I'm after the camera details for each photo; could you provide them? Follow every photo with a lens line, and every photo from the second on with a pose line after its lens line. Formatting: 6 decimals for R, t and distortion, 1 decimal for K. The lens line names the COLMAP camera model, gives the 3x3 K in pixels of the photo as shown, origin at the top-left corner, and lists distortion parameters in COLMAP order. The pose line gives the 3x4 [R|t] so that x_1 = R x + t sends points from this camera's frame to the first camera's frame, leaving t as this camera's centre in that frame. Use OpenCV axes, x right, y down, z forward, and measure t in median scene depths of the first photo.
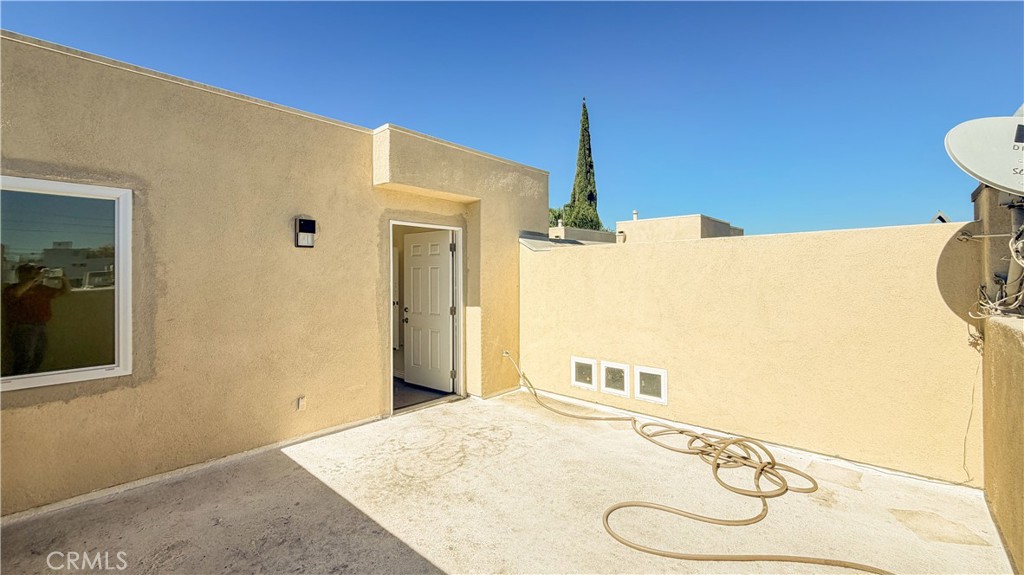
lens RADIAL K [[415.1, 0, 512.7], [0, 415.1, 277.6], [0, 0, 1]] dist [-0.001518, -0.000677]
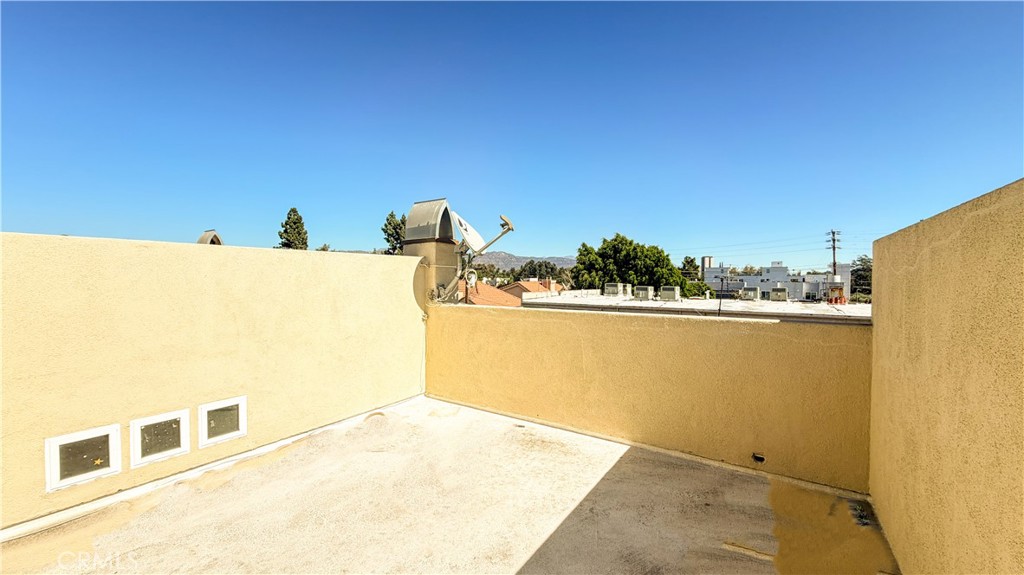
lens RADIAL K [[415.1, 0, 510.3], [0, 415.1, 284.4], [0, 0, 1]] dist [-0.001518, -0.000677]
pose [[-0.147150, -0.003559, 0.989108, -0.668468], [0.015371, 0.999865, 0.005885, -0.009110], [-0.988995, 0.016070, -0.147076, 0.663828]]
